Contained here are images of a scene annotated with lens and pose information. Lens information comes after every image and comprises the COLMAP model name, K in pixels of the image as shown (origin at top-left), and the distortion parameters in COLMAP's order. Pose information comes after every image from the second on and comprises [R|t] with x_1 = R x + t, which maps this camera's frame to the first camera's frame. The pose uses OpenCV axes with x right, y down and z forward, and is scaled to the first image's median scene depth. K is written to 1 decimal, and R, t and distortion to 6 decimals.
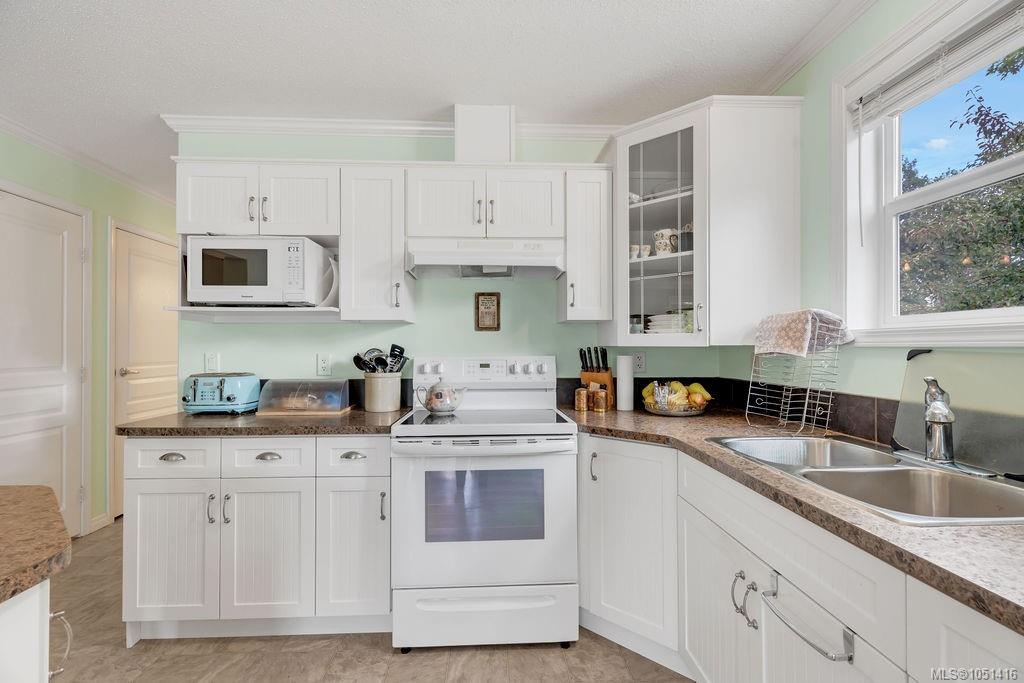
lens RADIAL K [[466.4, 0, 511.3], [0, 466.4, 344.6], [0, 0, 1]] dist [0.003054, 0.000534]
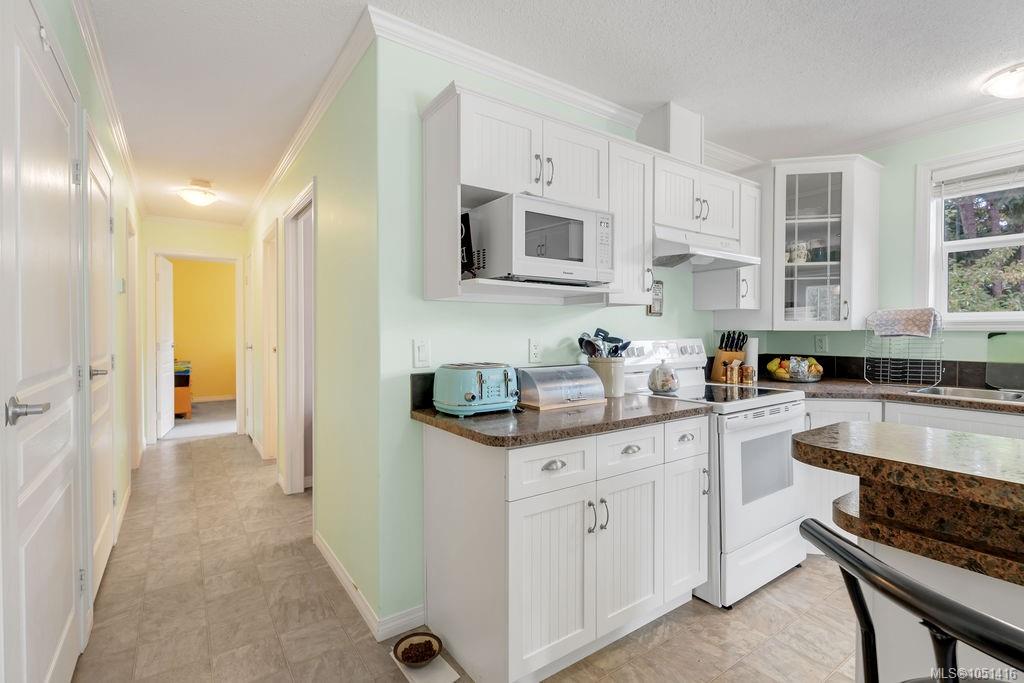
lens RADIAL K [[472.2, 0, 517.9], [0, 472.2, 338.1], [0, 0, 1]] dist [0.000652, 0.000144]
pose [[0.843100, -0.008531, 0.537689, -1.044530], [-0.003293, 0.999773, 0.021027, -0.000436], [-0.537746, -0.019499, 0.842881, 0.287727]]
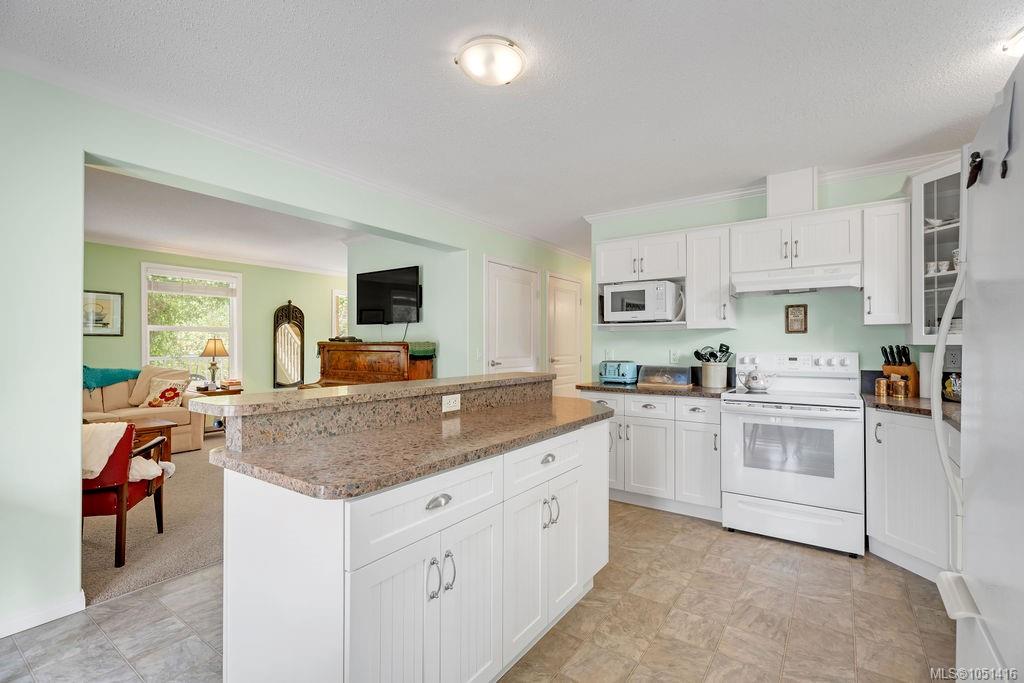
lens RADIAL K [[466.4, 0, 511.3], [0, 466.4, 344.6], [0, 0, 1]] dist [0.003054, 0.000534]
pose [[0.788144, -0.002001, -0.615488, 0.148838], [0.004720, 0.999985, 0.002794, -0.005514], [0.615473, -0.005107, 0.788141, -0.644723]]
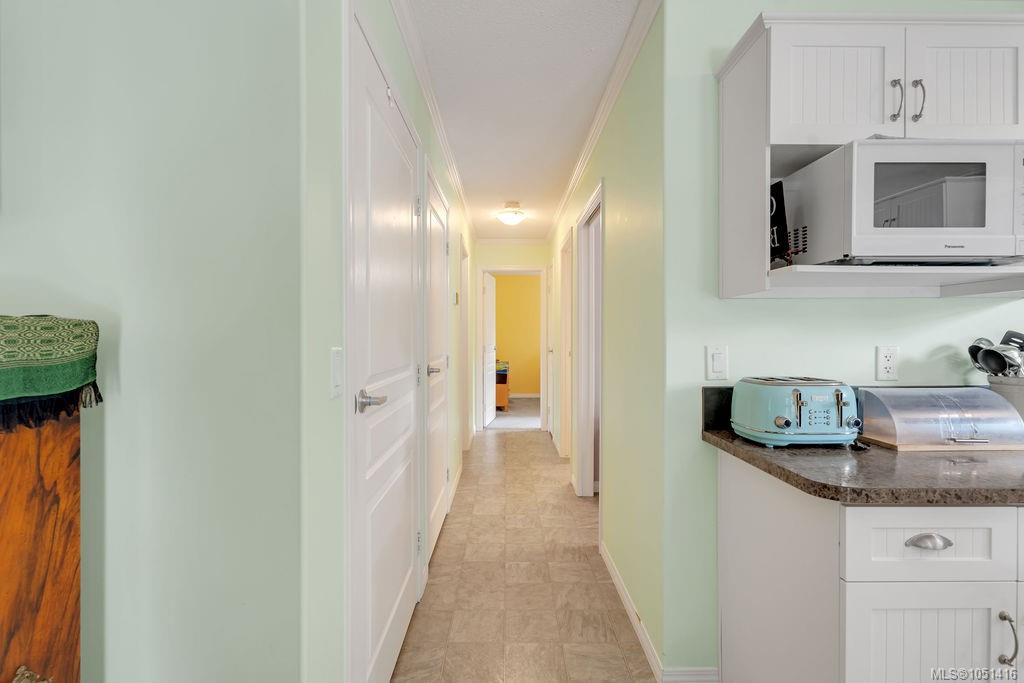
lens RADIAL K [[490.4, 0, 515.5], [0, 490.4, 340.3], [0, 0, 1]] dist [0.001939, -0.000371]
pose [[0.999544, -0.001570, -0.030170, -1.008074], [0.002047, 0.999874, 0.015766, -0.000098], [0.030142, -0.015820, 0.999420, 0.363663]]
